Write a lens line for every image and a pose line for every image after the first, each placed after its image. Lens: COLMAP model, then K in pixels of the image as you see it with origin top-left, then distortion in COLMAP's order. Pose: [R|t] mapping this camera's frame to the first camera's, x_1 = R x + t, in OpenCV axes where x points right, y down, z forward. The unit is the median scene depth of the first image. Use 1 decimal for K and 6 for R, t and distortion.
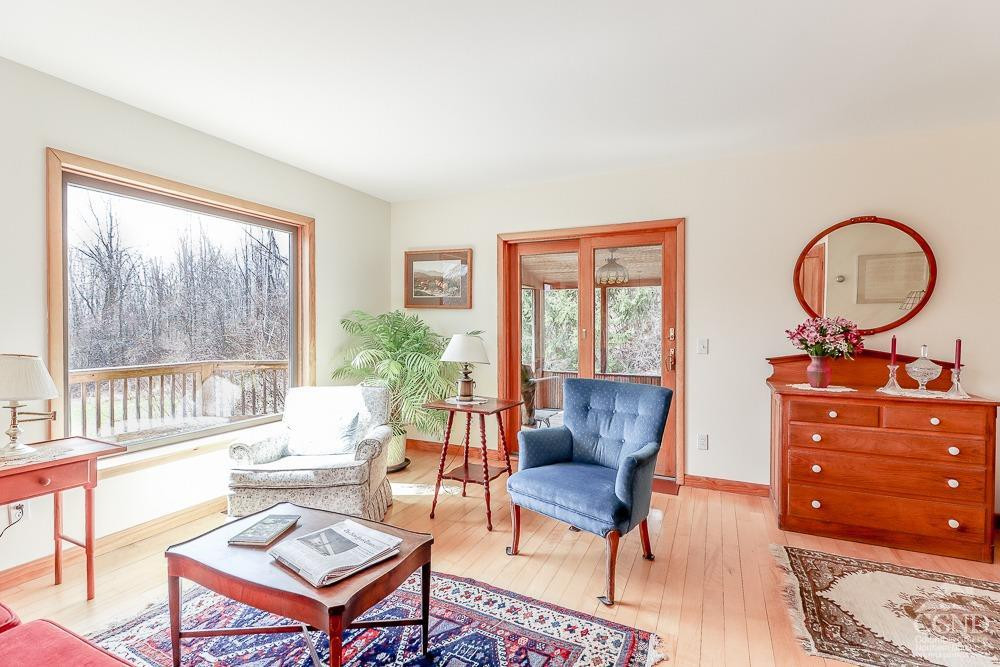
lens RADIAL K [[470.9, 0, 499.3], [0, 470.9, 333.9], [0, 0, 1]] dist [0.004173, 0.000124]
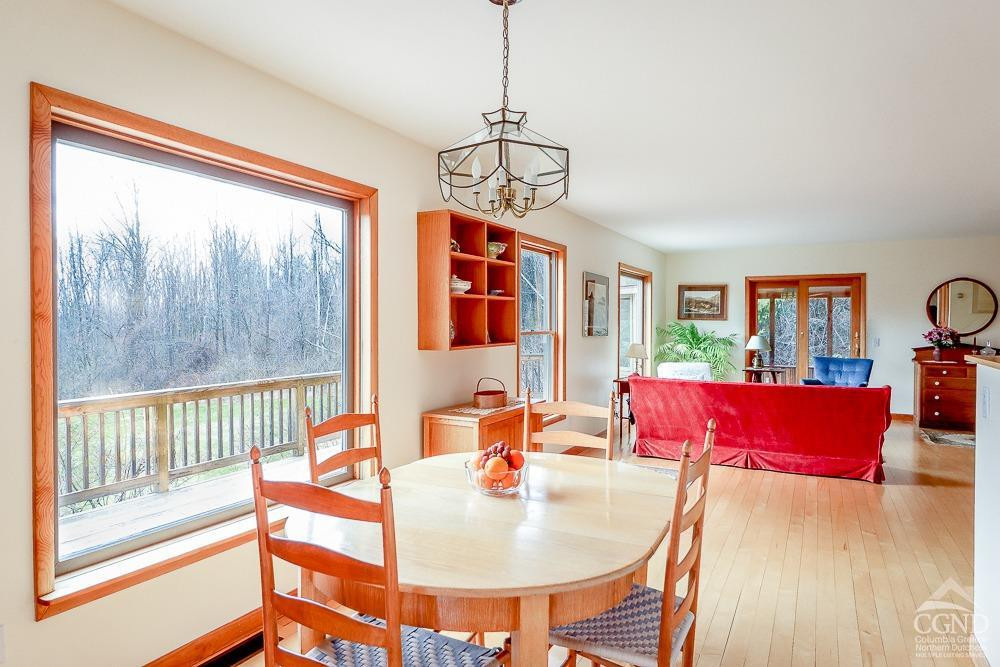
lens RADIAL K [[597.4, 0, 499.6], [0, 597.4, 331.4], [0, 0, 1]] dist [-0.002482, -0.002019]
pose [[0.997992, -0.001210, -0.063328, -1.022345], [0.001208, 0.999999, -0.000081, -0.020433], [0.063328, 0.000004, 0.997993, -1.639180]]
